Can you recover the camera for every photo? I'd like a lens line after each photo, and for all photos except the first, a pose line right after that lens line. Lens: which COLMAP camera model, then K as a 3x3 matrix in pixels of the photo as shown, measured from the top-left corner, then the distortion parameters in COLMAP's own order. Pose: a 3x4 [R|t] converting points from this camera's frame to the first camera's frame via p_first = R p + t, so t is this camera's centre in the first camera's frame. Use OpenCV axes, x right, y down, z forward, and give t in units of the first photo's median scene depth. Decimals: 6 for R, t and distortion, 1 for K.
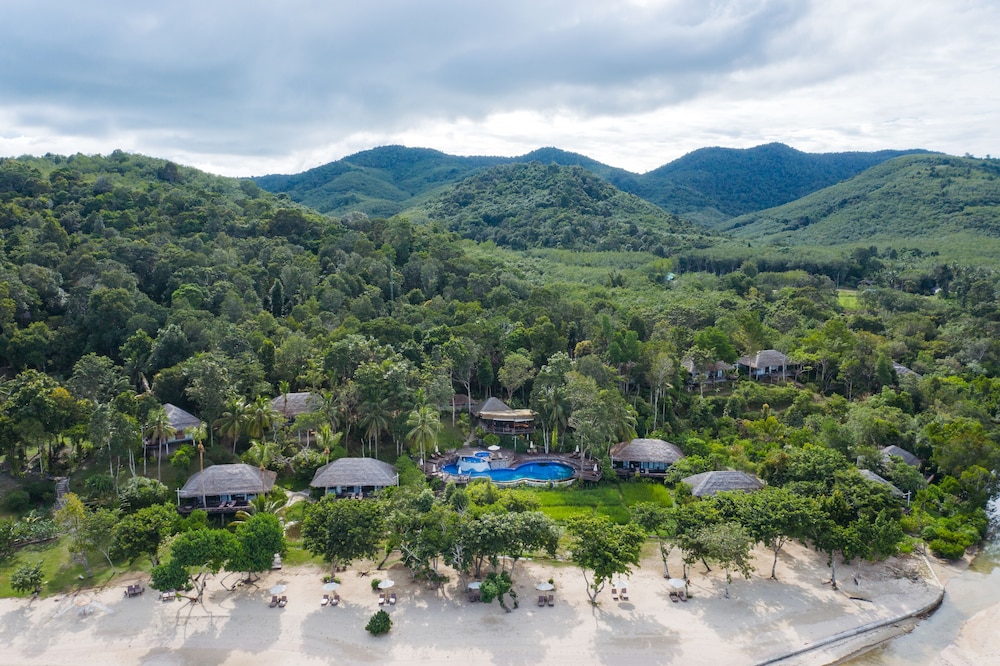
lens RADIAL K [[783.2, 0, 495.1], [0, 783.2, 329.4], [0, 0, 1]] dist [-0.018401, -0.011771]
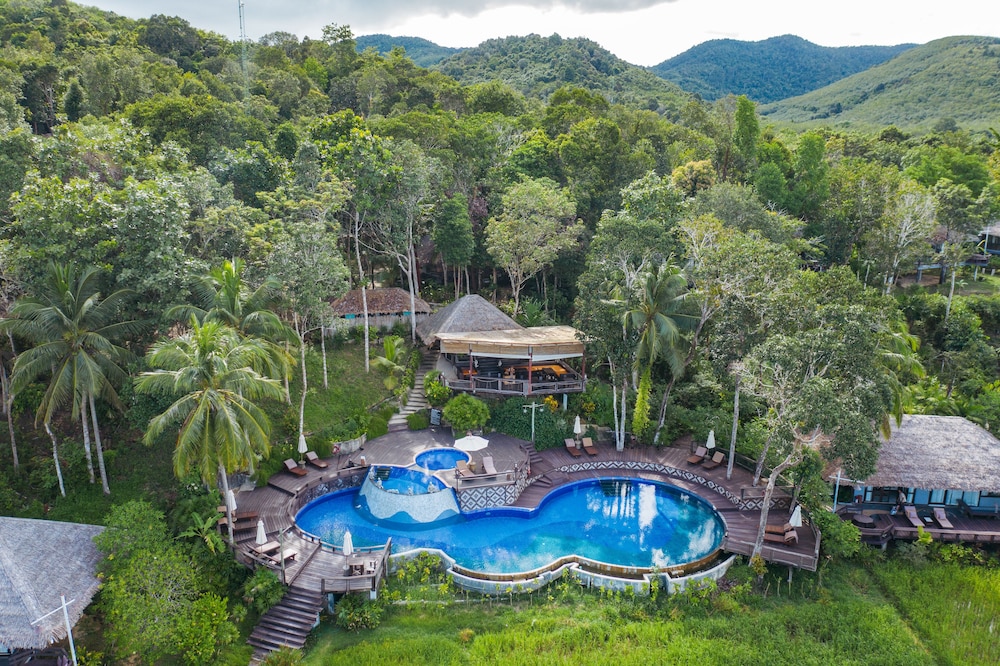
lens RADIAL K [[783.2, 0, 495.7], [0, 783.2, 333.8], [0, 0, 1]] dist [-0.018401, -0.011771]
pose [[0.999952, 0.000515, 0.009820, 0.004949], [-0.001701, 0.992630, 0.121174, 0.057777], [-0.009685, -0.121184, 0.992583, 0.602773]]
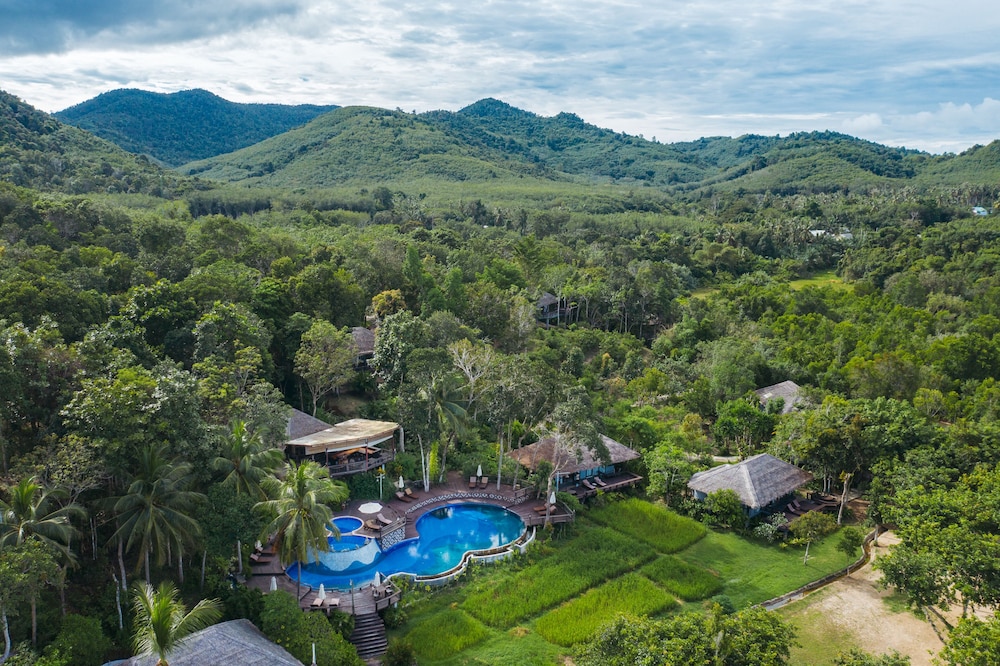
lens RADIAL K [[783.2, 0, 495.5], [0, 783.2, 330.7], [0, 0, 1]] dist [-0.018401, -0.011771]
pose [[0.757703, -0.113906, 0.642582, -0.227054], [0.075890, 0.993349, 0.086598, -0.001063], [-0.648172, -0.016850, 0.761308, 0.501609]]
